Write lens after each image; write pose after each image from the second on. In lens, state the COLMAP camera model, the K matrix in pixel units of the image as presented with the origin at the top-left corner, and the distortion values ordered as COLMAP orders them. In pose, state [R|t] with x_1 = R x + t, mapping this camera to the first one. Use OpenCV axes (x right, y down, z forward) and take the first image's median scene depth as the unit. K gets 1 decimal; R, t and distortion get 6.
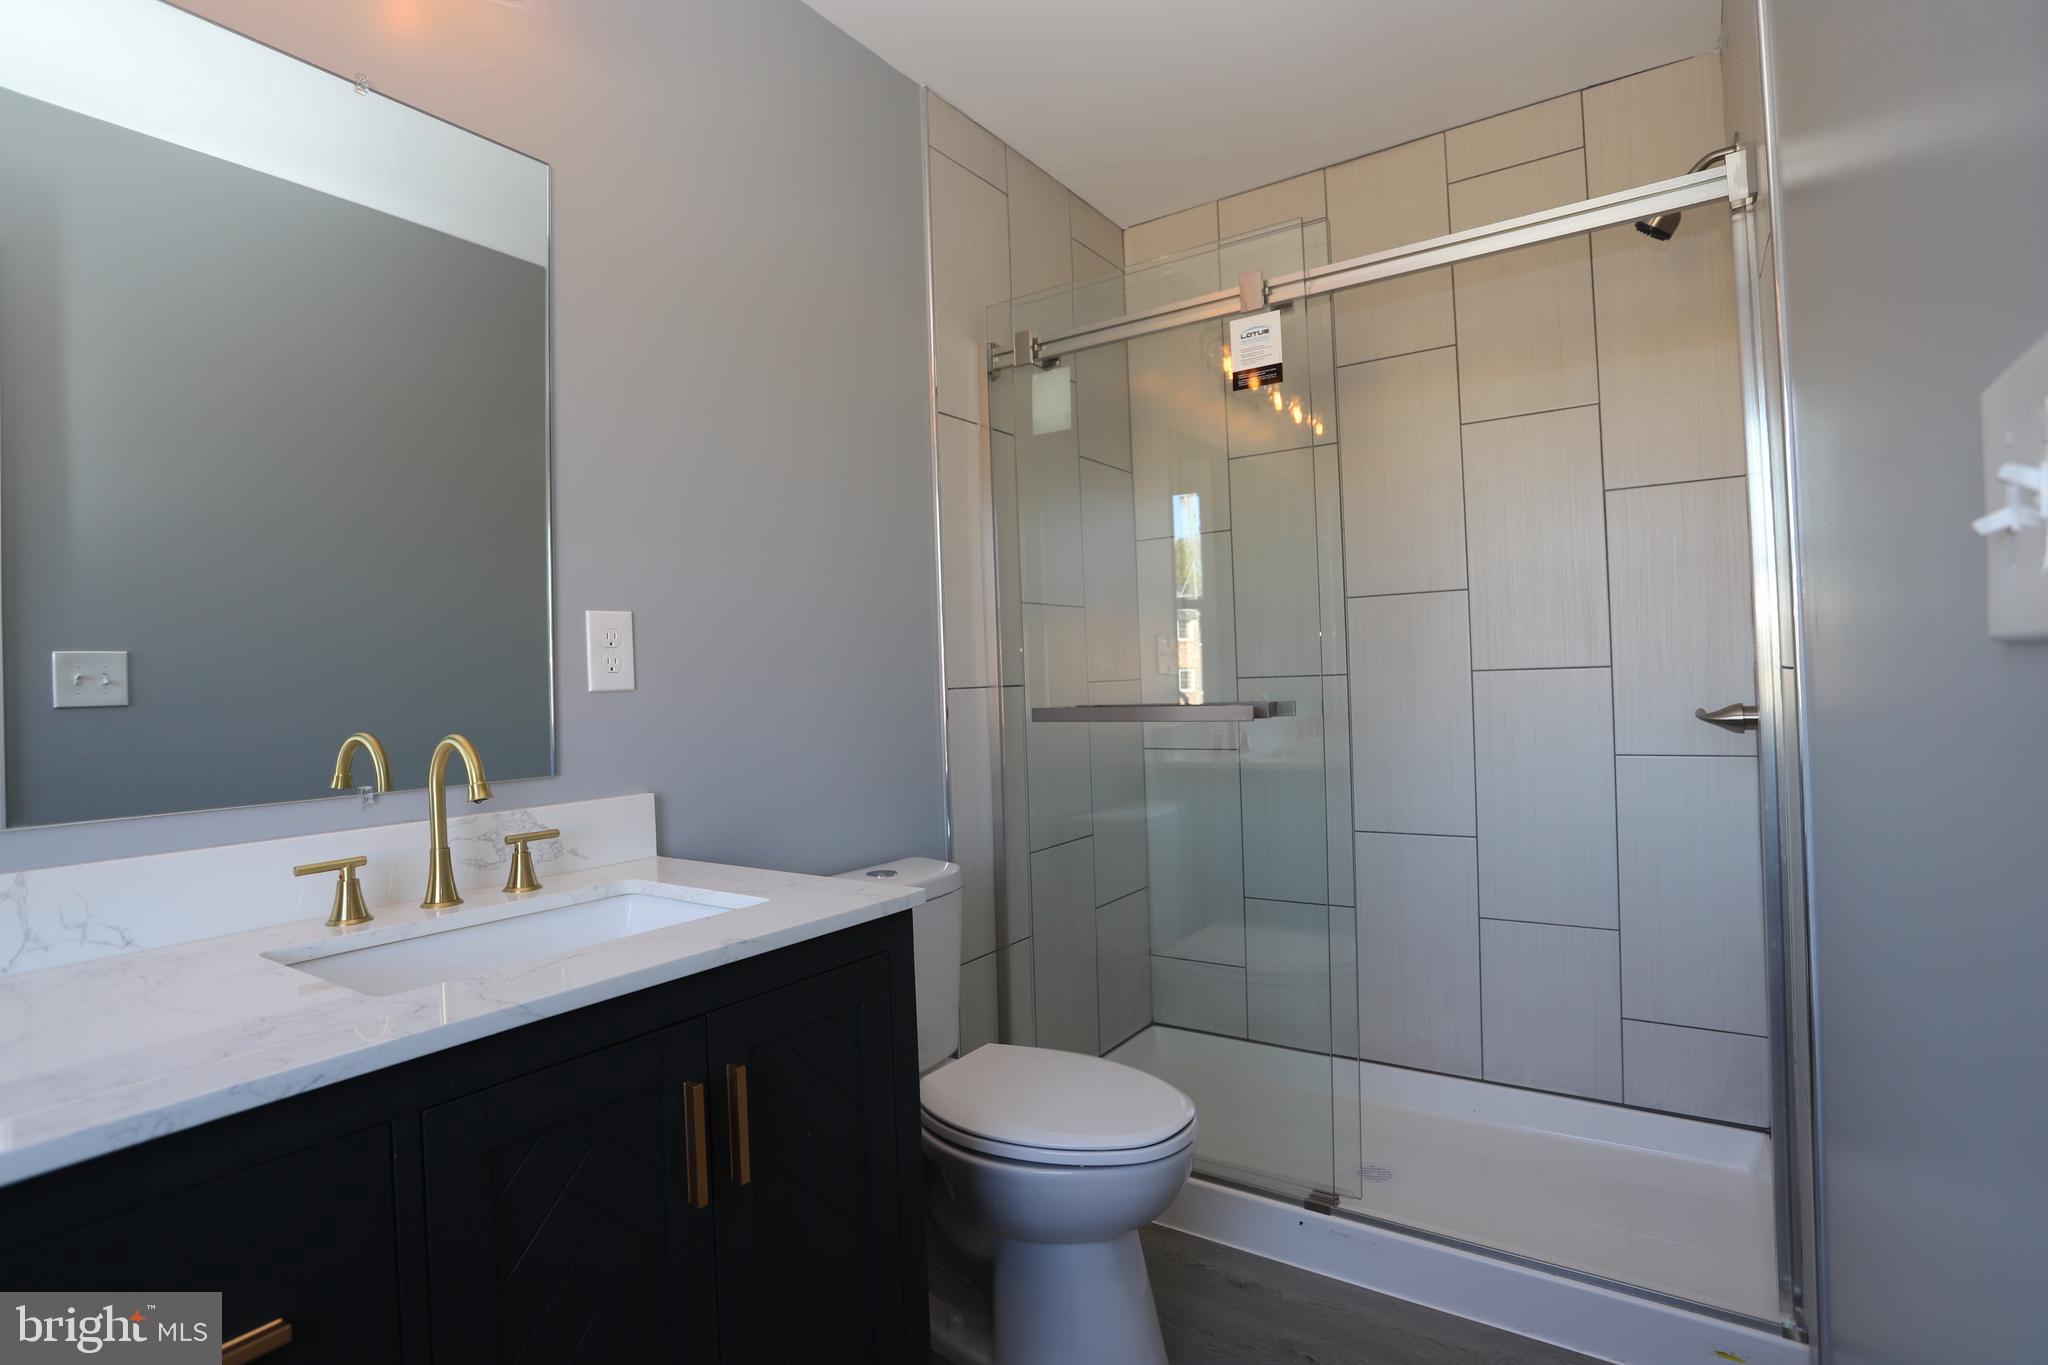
lens RADIAL K [[995.2, 0, 1011.9], [0, 995.2, 668.9], [0, 0, 1]] dist [-0.070330, 0.026753]
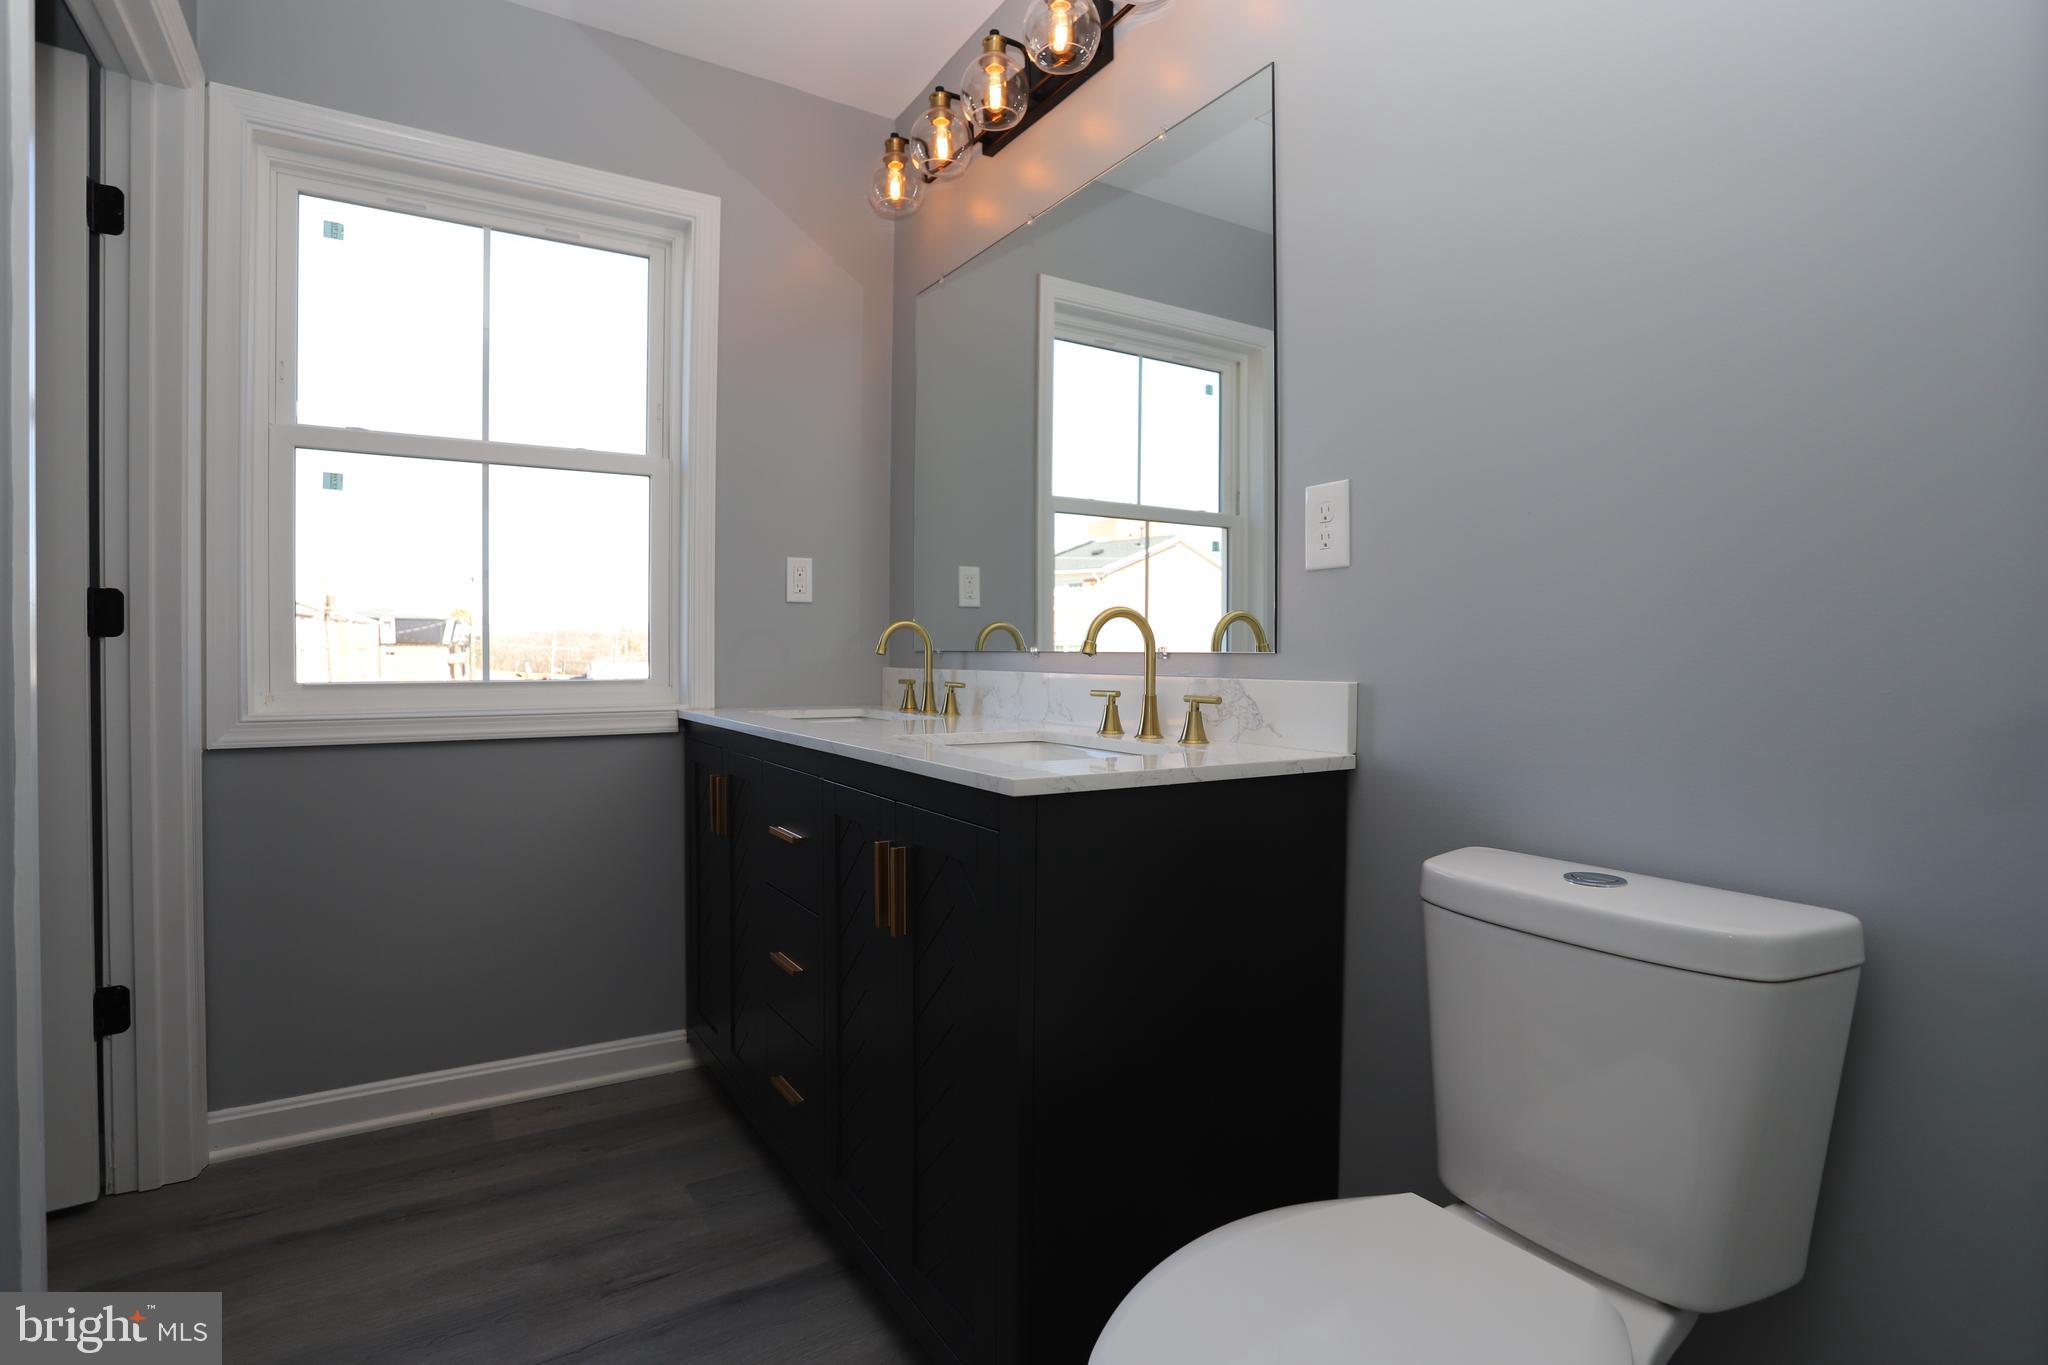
lens RADIAL K [[995.2, 0, 1011.9], [0, 995.2, 668.9], [0, 0, 1]] dist [-0.070330, 0.026753]
pose [[-0.401831, 0.039357, -0.914868, 0.651911], [0.015123, 0.999225, 0.036344, 0.089164], [0.915589, 0.000768, -0.402115, 1.245045]]
